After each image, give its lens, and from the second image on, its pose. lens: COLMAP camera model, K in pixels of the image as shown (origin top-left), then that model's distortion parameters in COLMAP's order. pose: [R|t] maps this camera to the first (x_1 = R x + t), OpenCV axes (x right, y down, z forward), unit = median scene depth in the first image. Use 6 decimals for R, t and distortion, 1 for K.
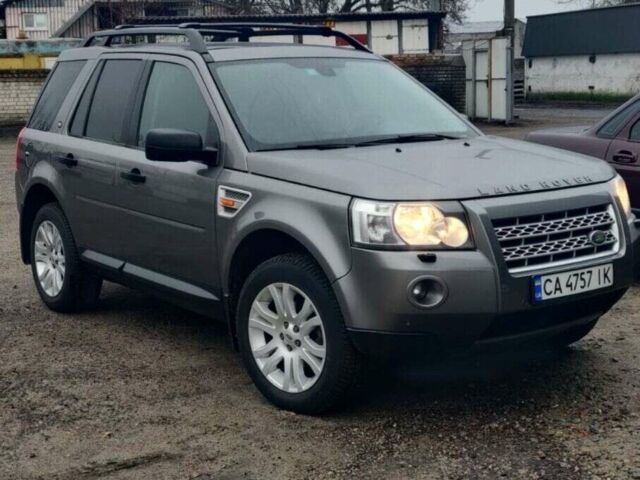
lens RADIAL K [[1029.2, 0, 320.0], [0, 1029.2, 240.0], [0, 0, 1]] dist [0.158959, -0.883056]
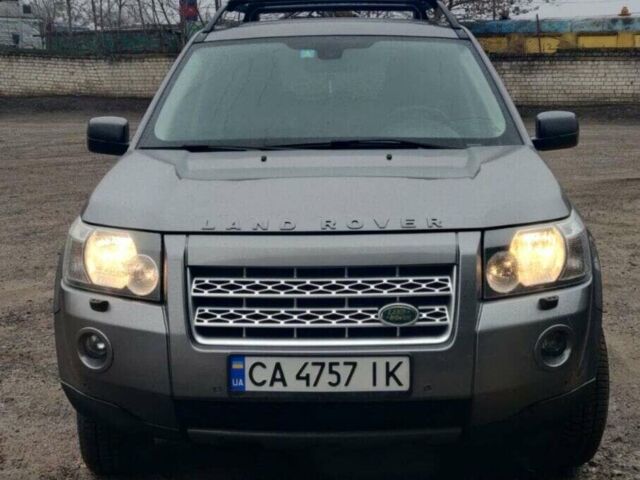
lens RADIAL K [[1029.2, 0, 320.0], [0, 1029.2, 240.0], [0, 0, 1]] dist [0.158959, -0.883056]
pose [[0.779295, 0.115546, -0.615912, 0.639713], [-0.102659, 0.993115, 0.056419, -0.082031], [0.618191, 0.019262, 0.785792, 0.473633]]
